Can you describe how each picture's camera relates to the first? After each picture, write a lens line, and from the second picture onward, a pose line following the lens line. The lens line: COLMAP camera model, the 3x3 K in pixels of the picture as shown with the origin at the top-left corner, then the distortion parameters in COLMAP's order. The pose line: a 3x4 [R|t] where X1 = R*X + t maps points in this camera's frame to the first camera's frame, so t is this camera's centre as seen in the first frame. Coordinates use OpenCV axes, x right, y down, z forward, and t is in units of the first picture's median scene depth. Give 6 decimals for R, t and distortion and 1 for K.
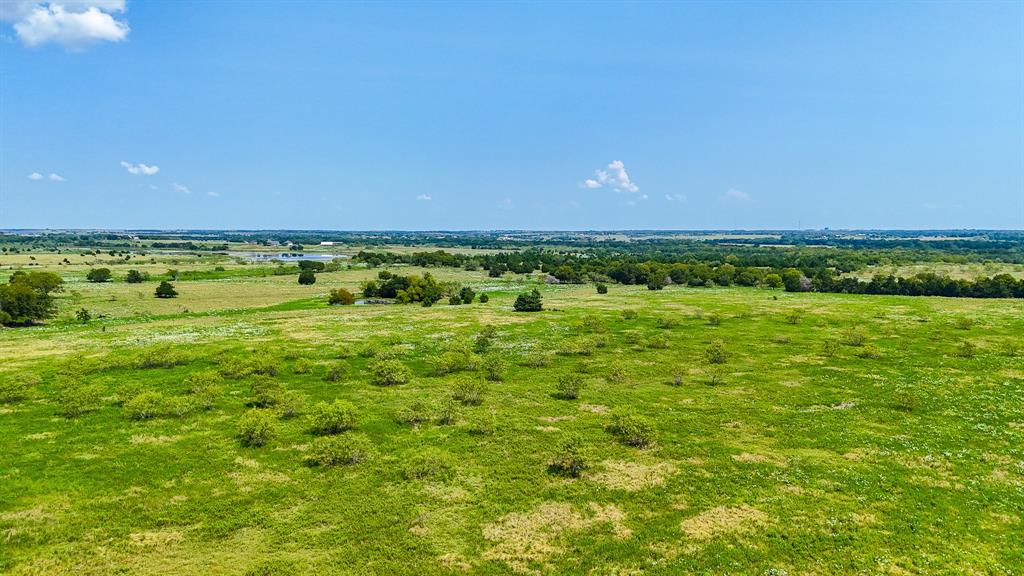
lens RADIAL K [[757.4, 0, 511.1], [0, 757.4, 292.4], [0, 0, 1]] dist [0.073425, -0.071895]
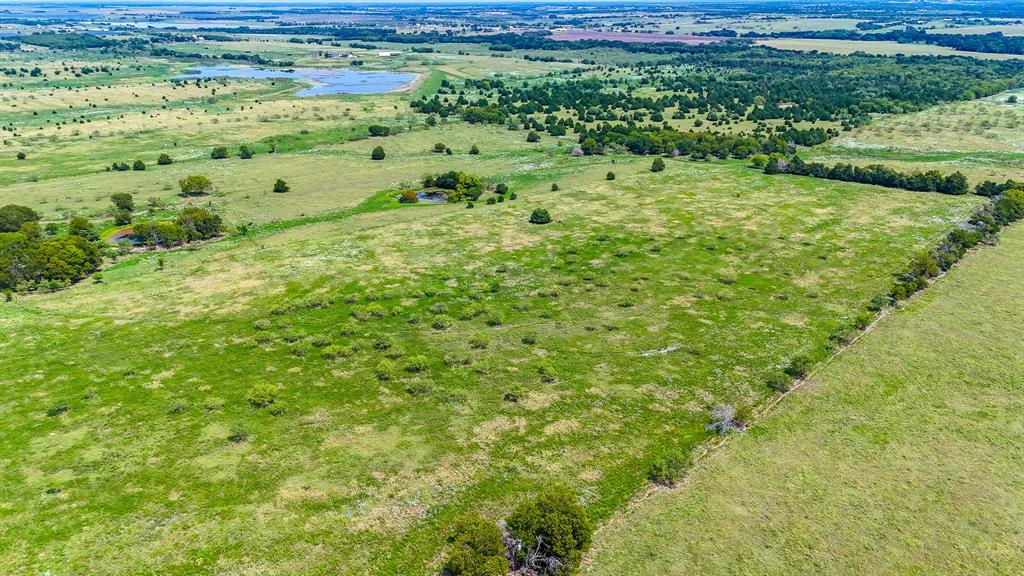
lens RADIAL K [[757.4, 0, 514.6], [0, 757.4, 297.7], [0, 0, 1]] dist [0.073425, -0.071895]
pose [[0.997276, 0.021825, -0.070462, 0.243084], [-0.000723, 0.958076, 0.286514, -0.769736], [0.073761, -0.285682, 0.955482, -1.235899]]
